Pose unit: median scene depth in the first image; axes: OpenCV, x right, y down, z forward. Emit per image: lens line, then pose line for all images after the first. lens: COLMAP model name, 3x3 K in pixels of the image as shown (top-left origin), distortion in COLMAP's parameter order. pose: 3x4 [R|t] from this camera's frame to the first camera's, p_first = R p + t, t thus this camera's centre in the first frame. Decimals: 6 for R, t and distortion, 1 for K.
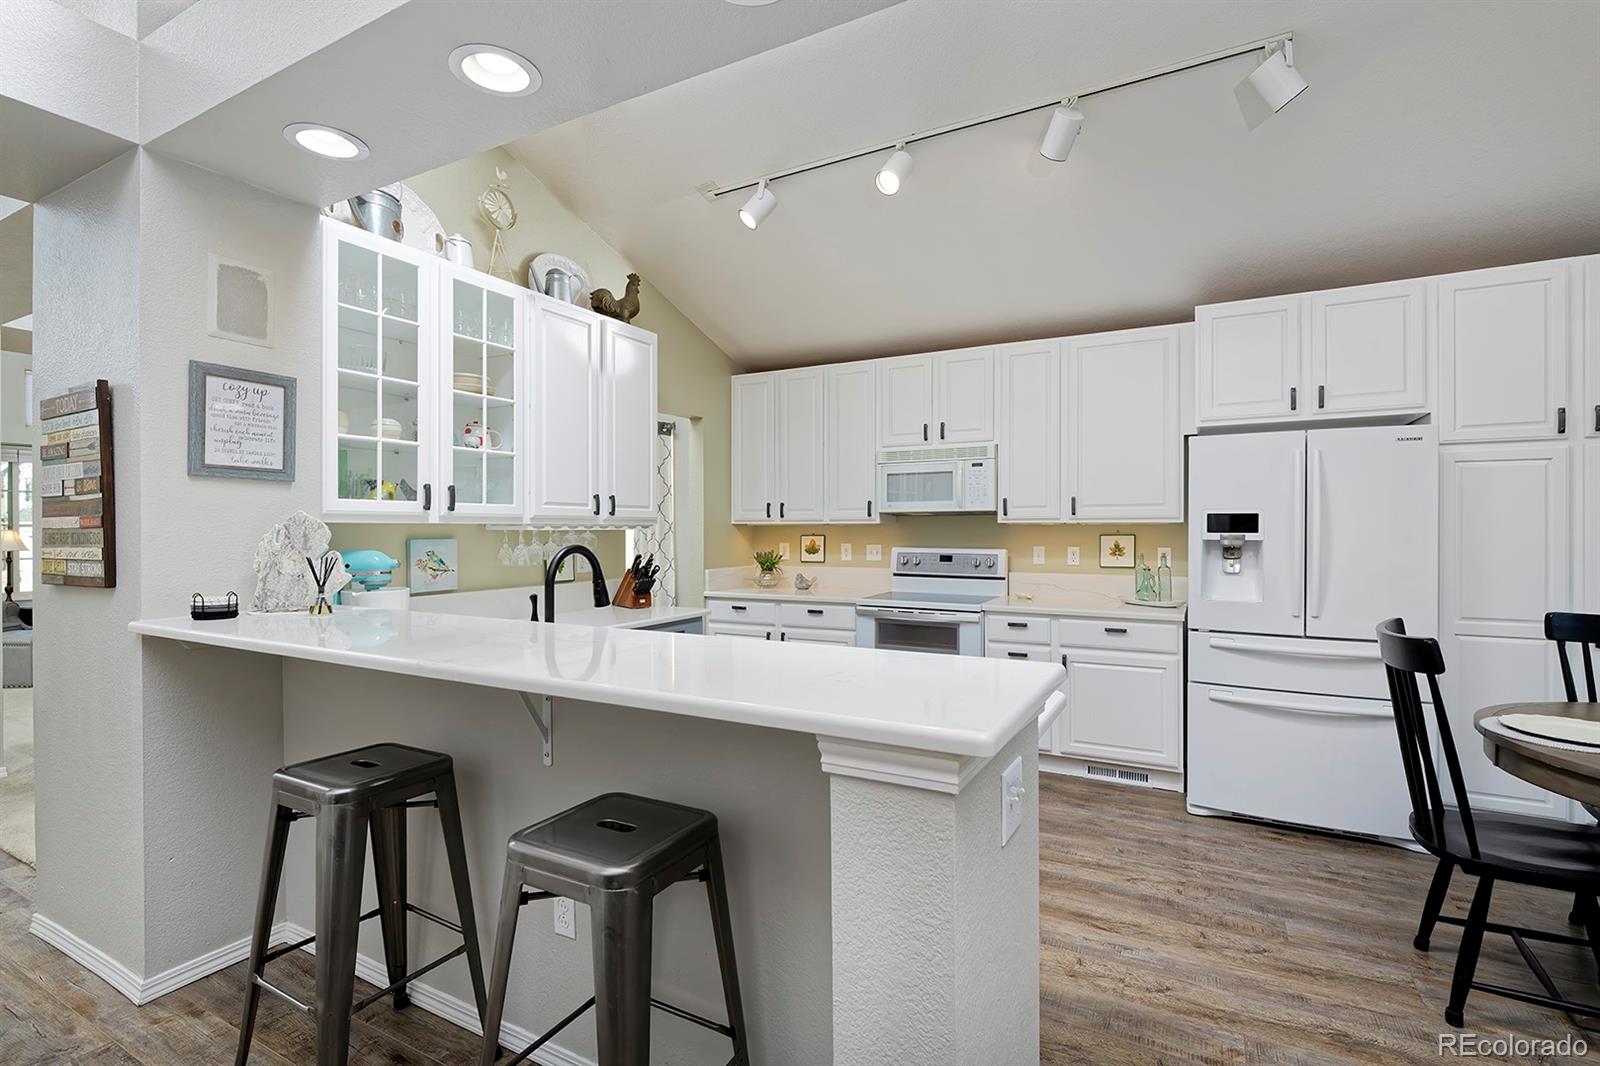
lens RADIAL K [[741.0, 0, 800.0], [0, 741.0, 533.0], [0, 0, 1]] dist [-0.004411, 0.000808]
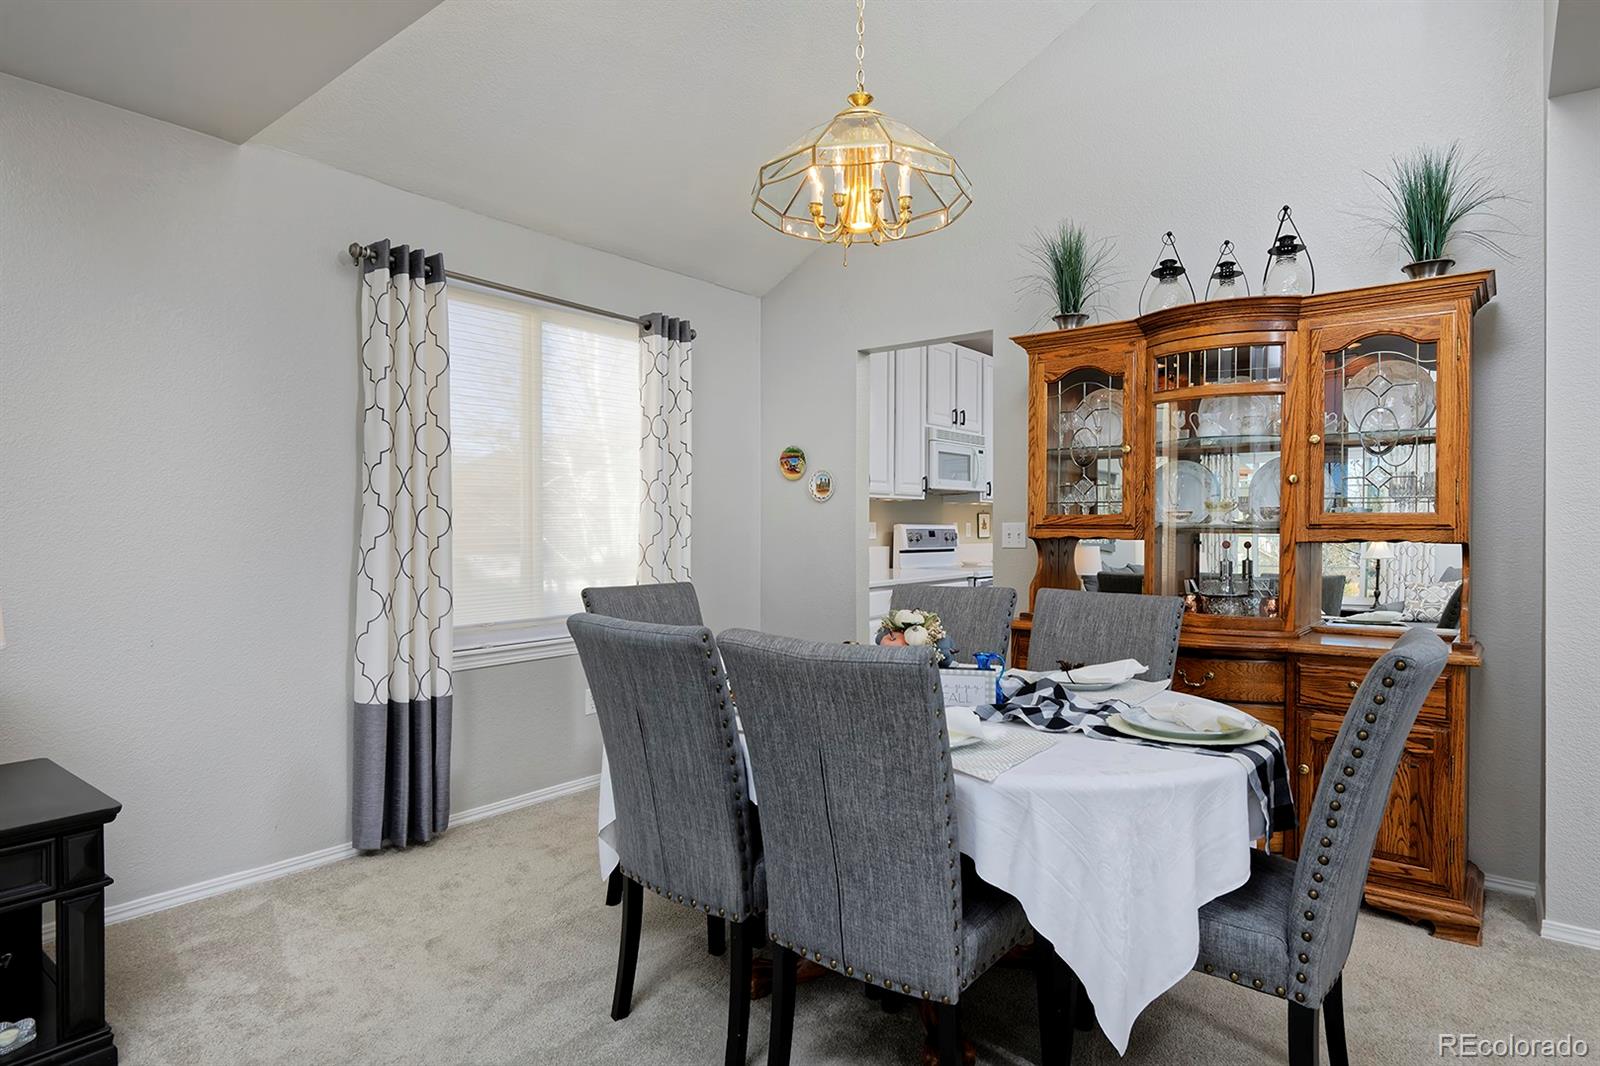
lens RADIAL K [[881.1, 0, 810.3], [0, 881.1, 532.7], [0, 0, 1]] dist [-0.004526, -0.001035]
pose [[0.171060, -0.005756, 0.985244, -1.625499], [0.005633, 0.999972, 0.004864, 0.037654], [-0.985245, 0.004717, 0.171088, 1.419590]]
